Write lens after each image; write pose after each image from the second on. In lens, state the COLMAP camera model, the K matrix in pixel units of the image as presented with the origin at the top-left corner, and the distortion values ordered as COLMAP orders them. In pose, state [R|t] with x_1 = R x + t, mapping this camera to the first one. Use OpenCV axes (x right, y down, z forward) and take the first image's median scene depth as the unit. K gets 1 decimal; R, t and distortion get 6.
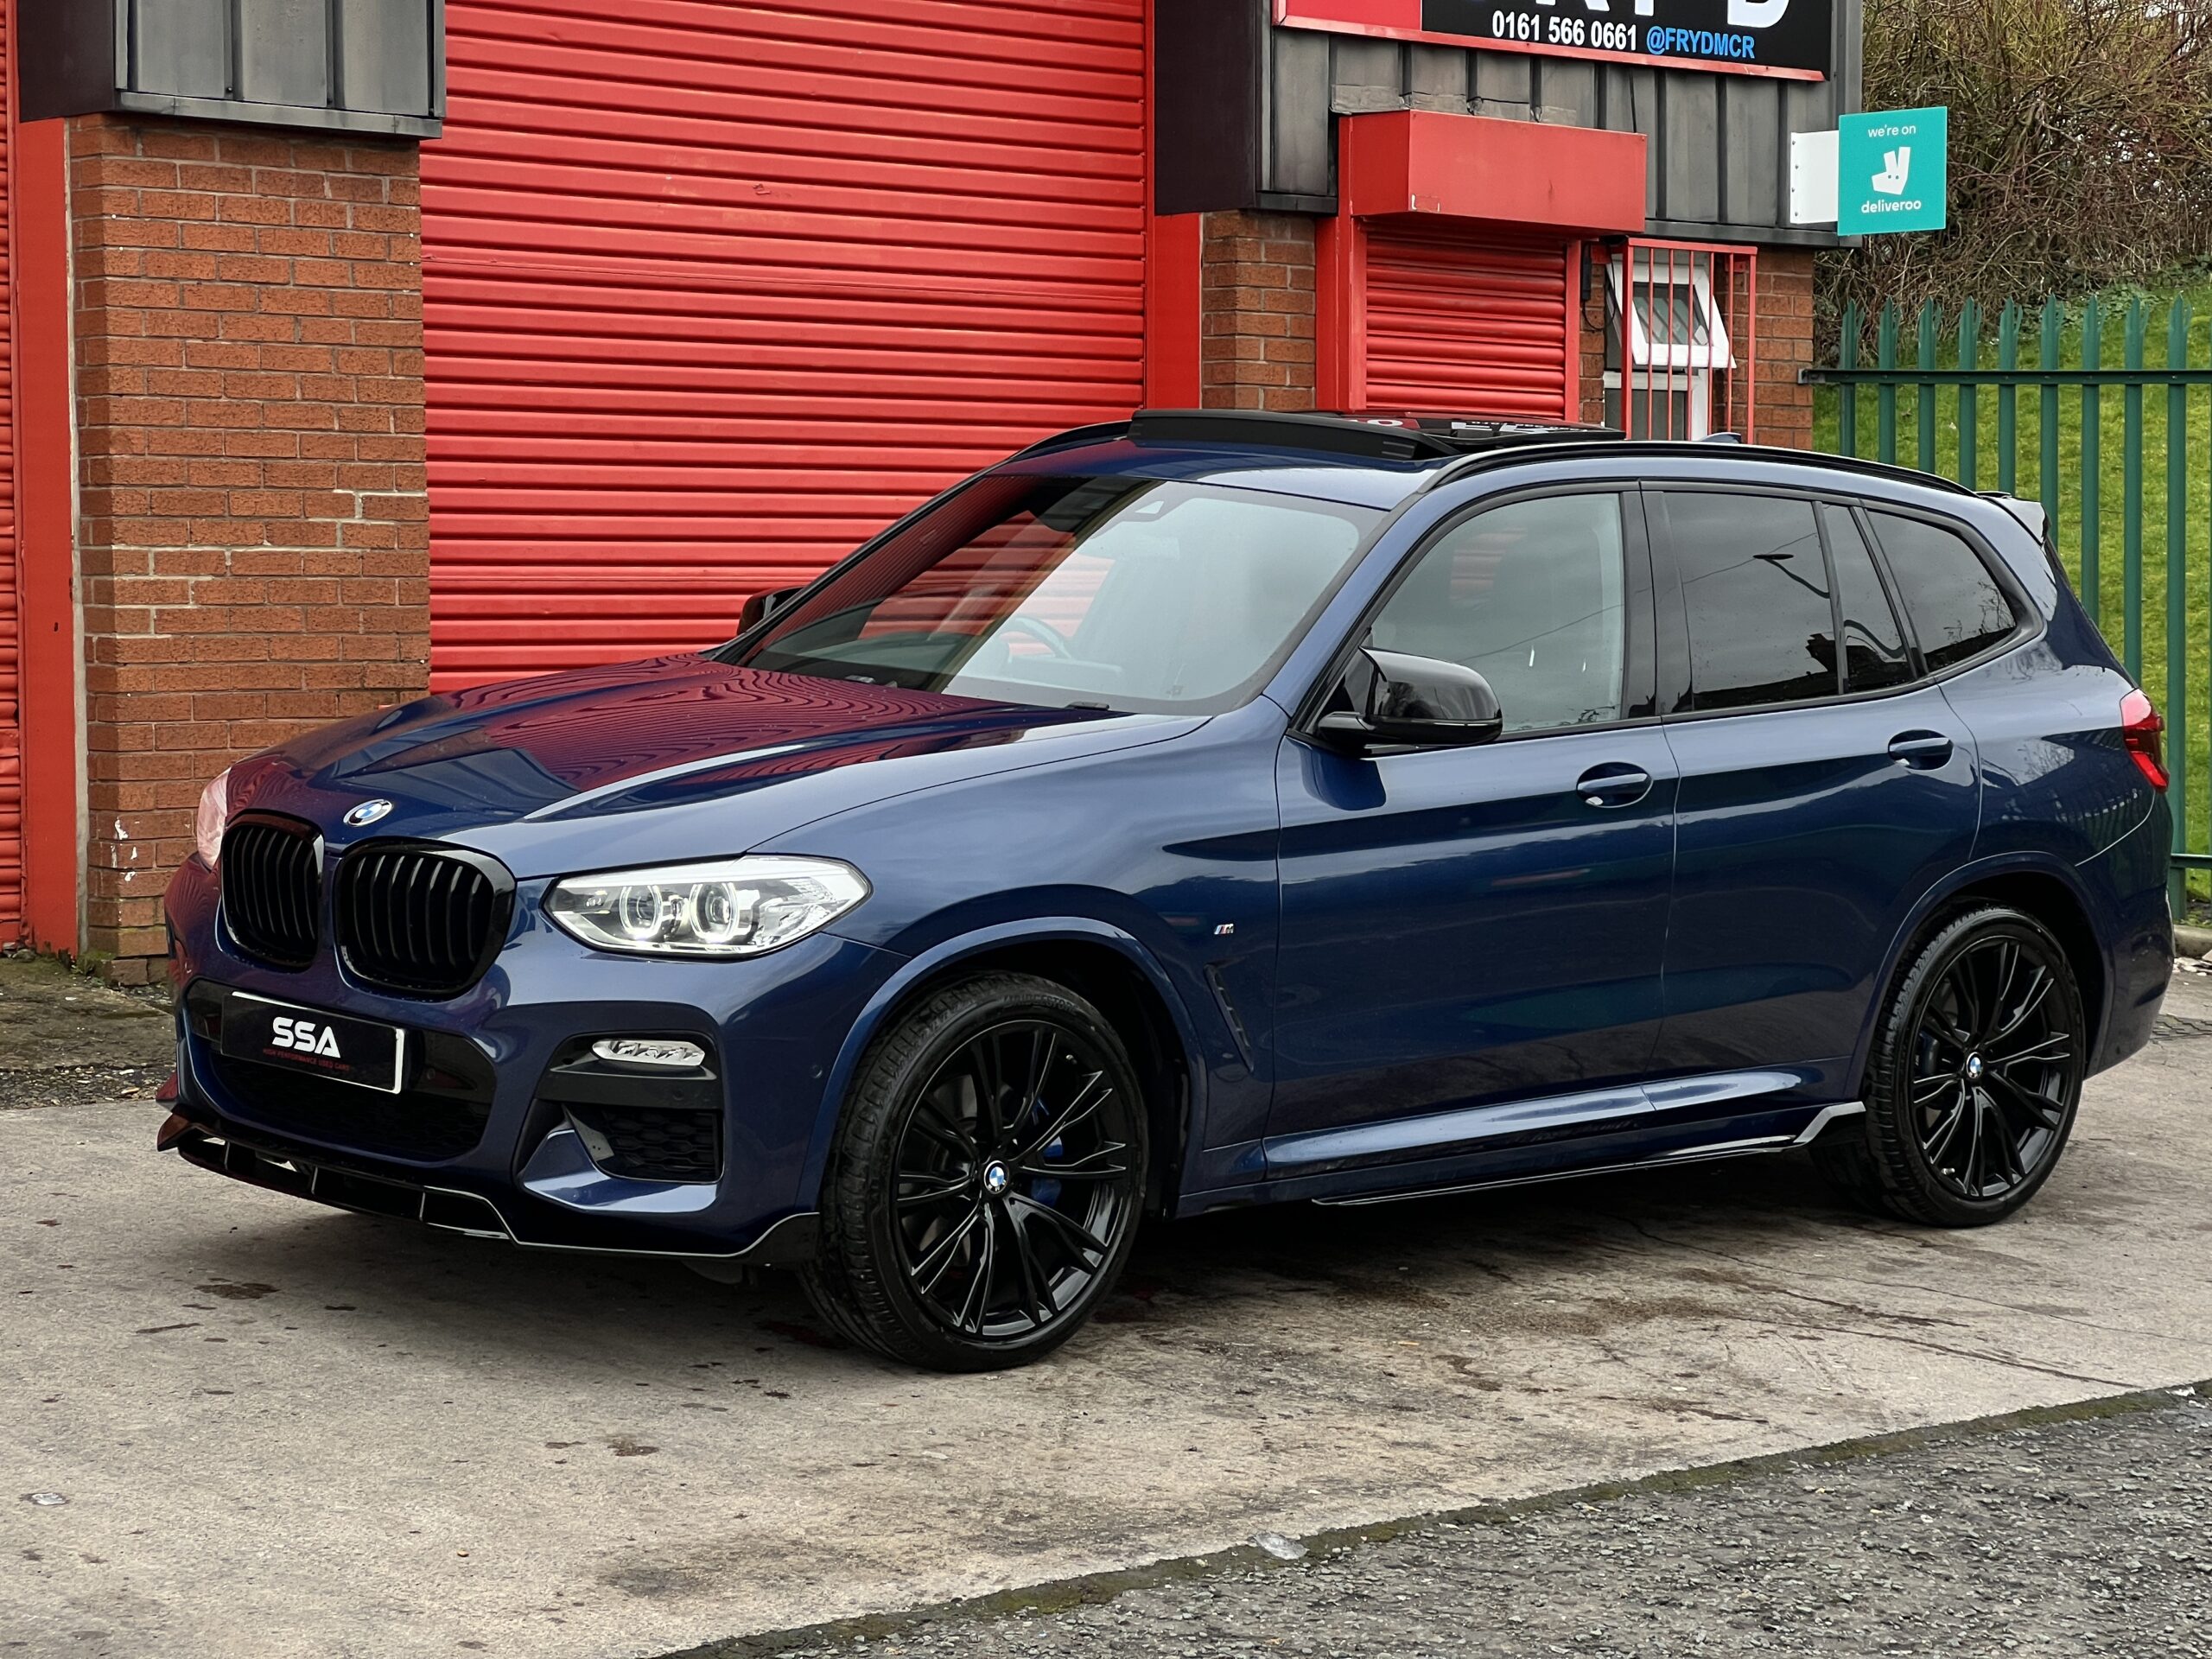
lens RADIAL K [[4893.1, 0, 1106.0], [0, 4893.1, 829.5], [0, 0, 1]] dist [0.239318, 0.222205]
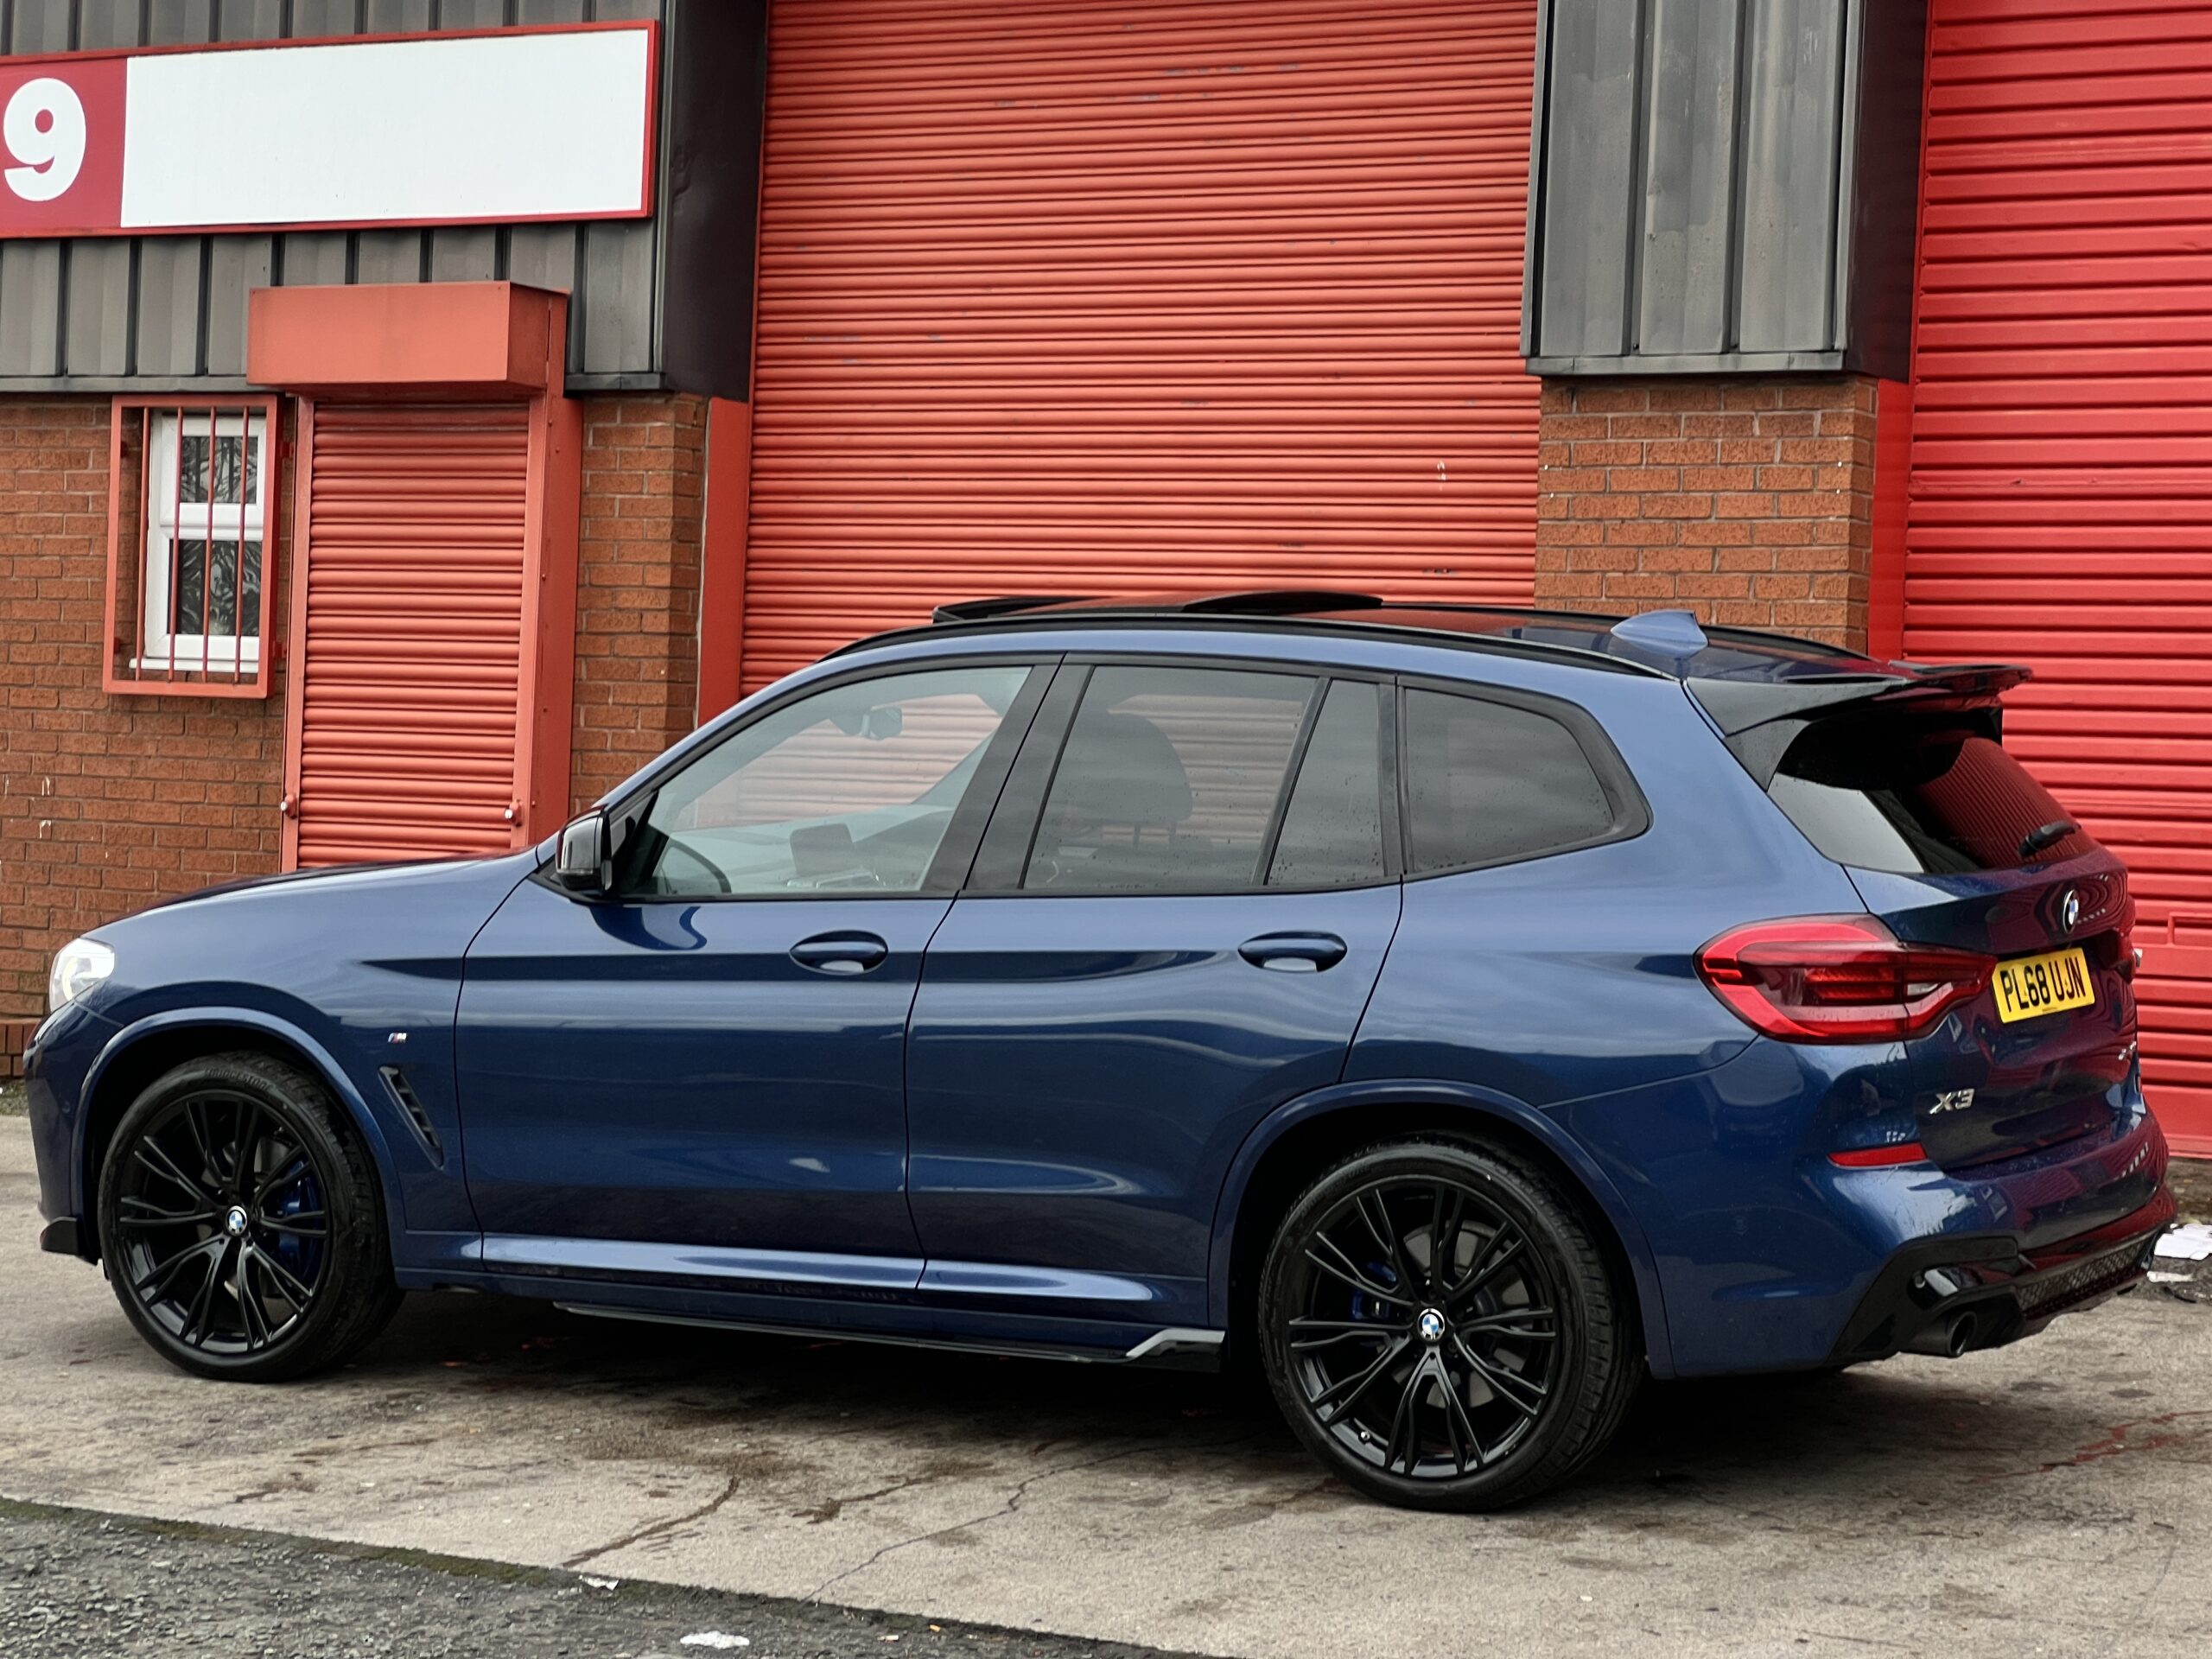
lens RADIAL K [[4936.7, 0, 1106.0], [0, 4936.7, 829.5], [0, 0, 1]] dist [-0.283446, 8.523222]
pose [[0.292189, 0.014127, -0.956256, 0.815668], [-0.082961, 0.996496, -0.010628, -0.020571], [0.952755, 0.082438, 0.292337, 0.564426]]
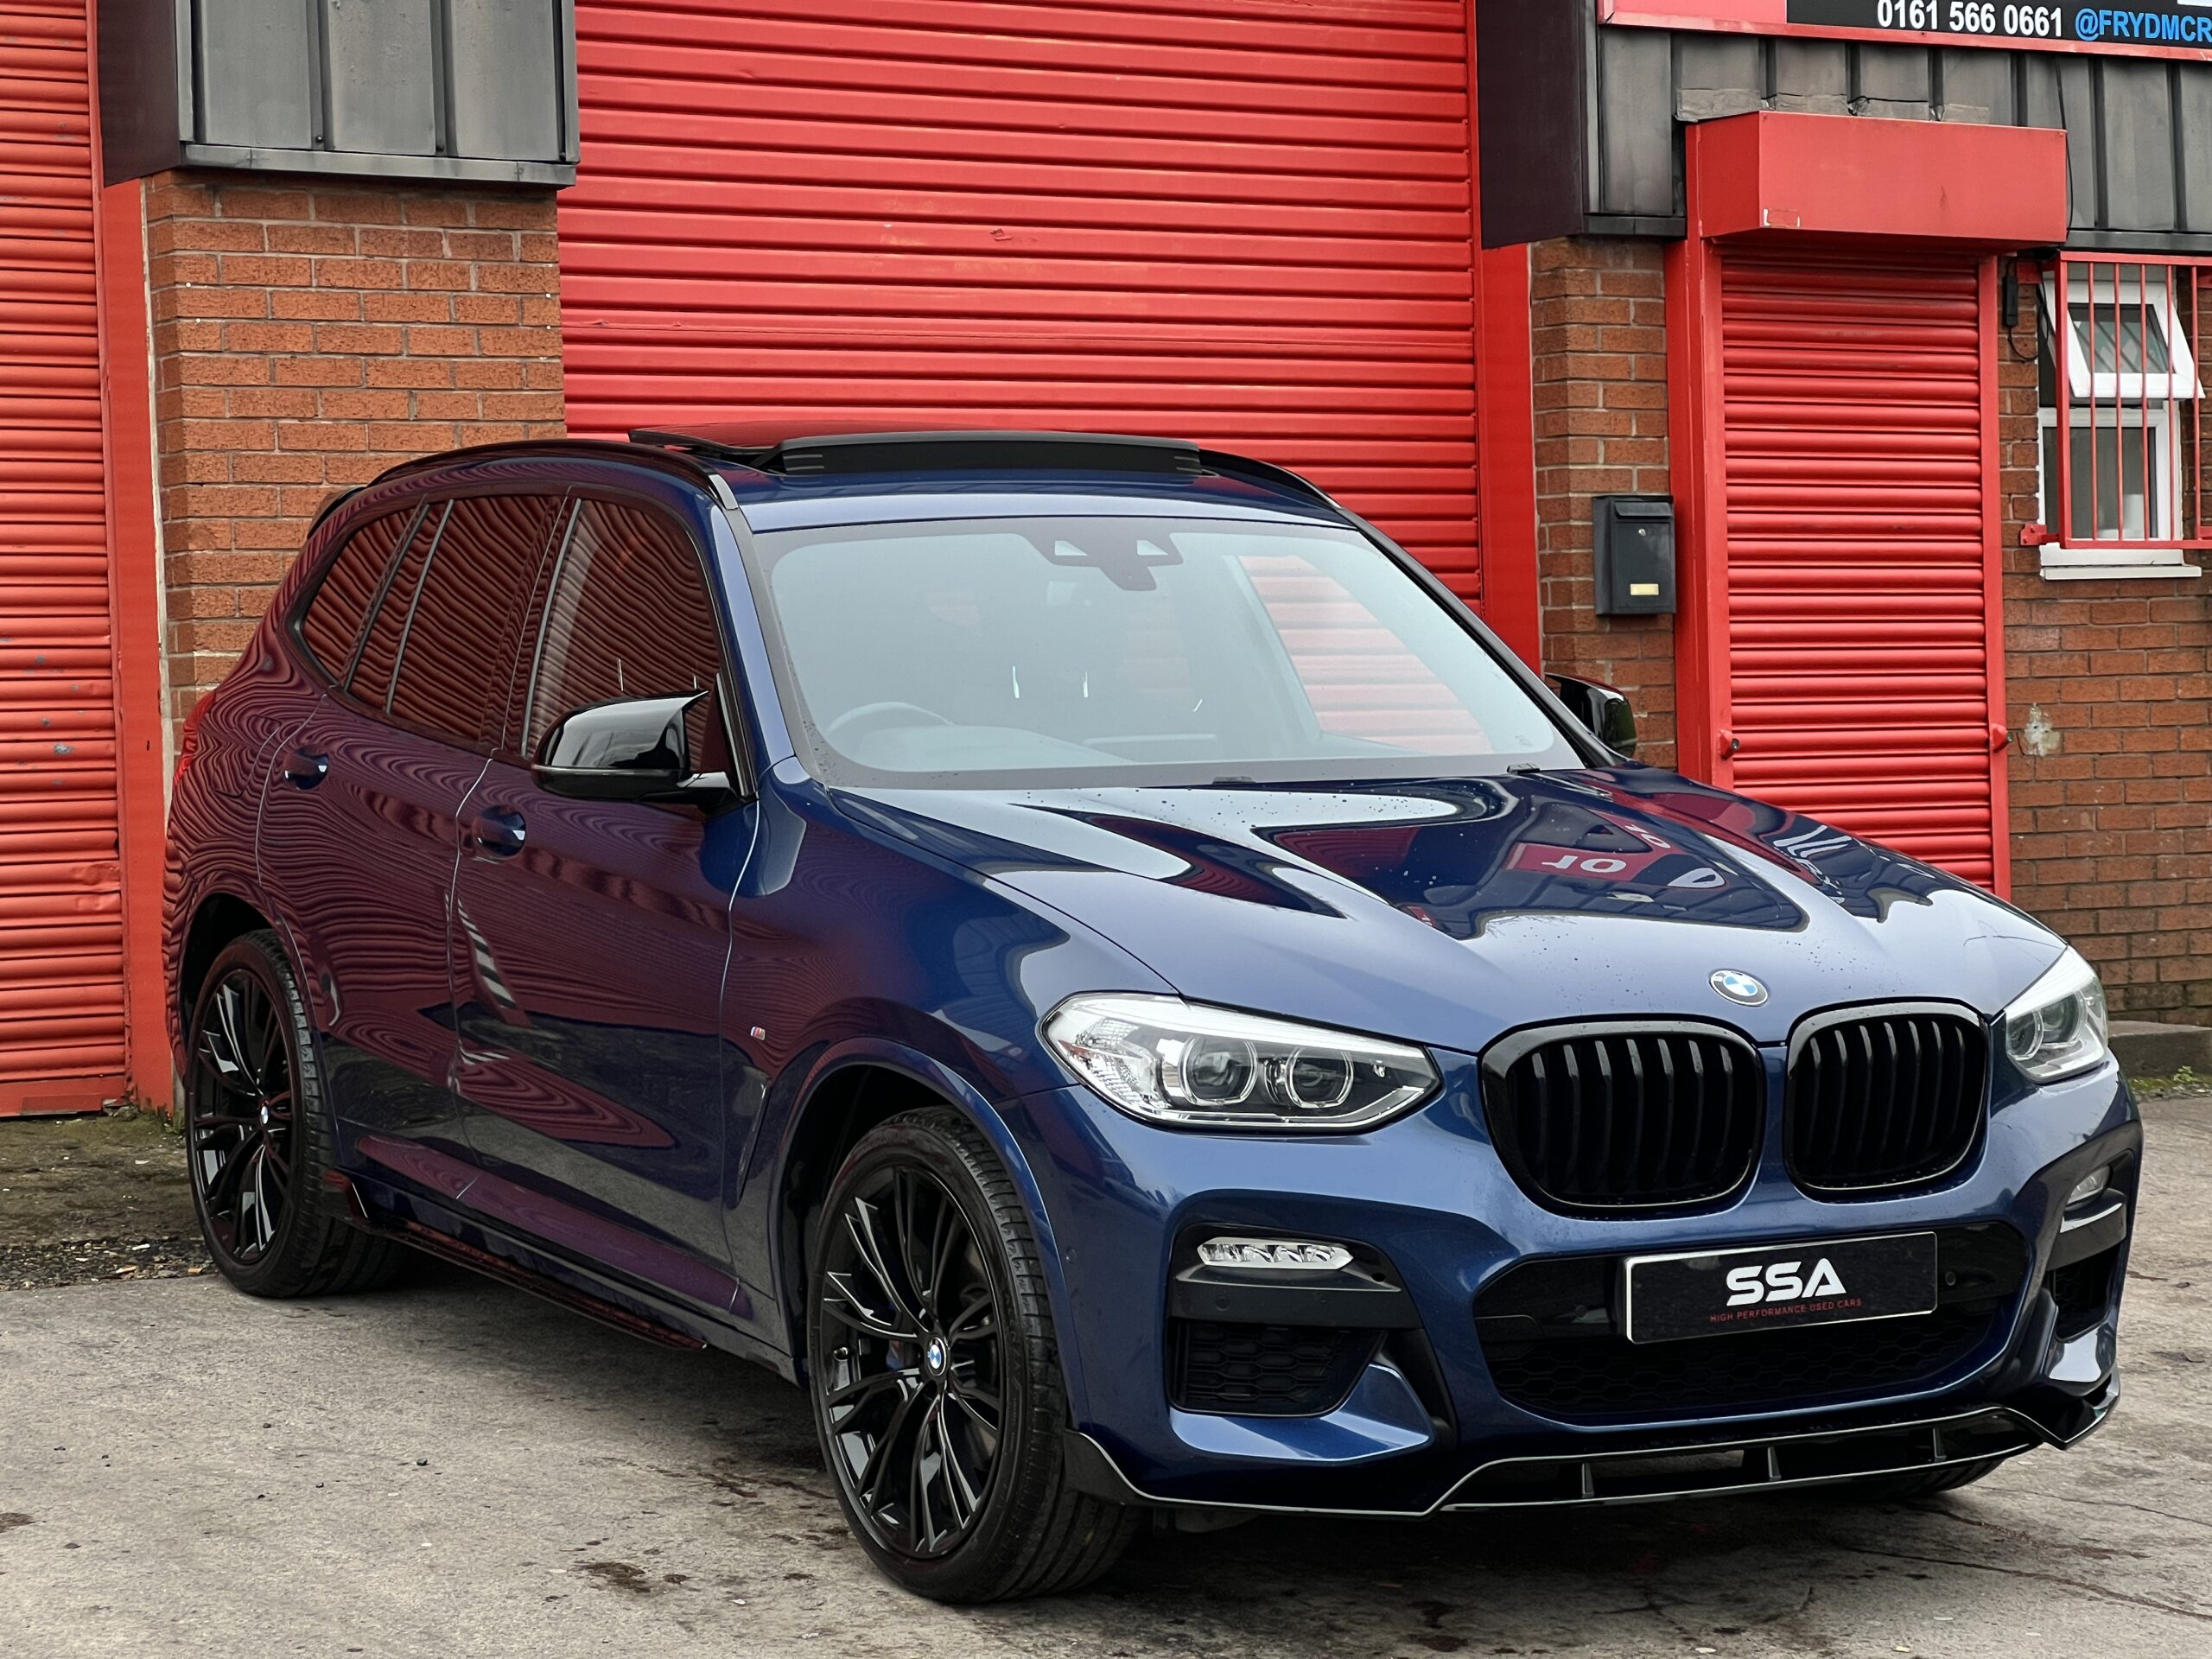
lens RADIAL K [[4930.3, 0, 1129.2], [0, 4930.3, 818.4], [0, 0, 1]] dist [0.065219, 2.615289]
pose [[0.985656, -0.025316, -0.166859, 0.110576], [0.020491, 0.999322, -0.030573, 0.003315], [0.167520, 0.026715, 0.985507, 0.142261]]
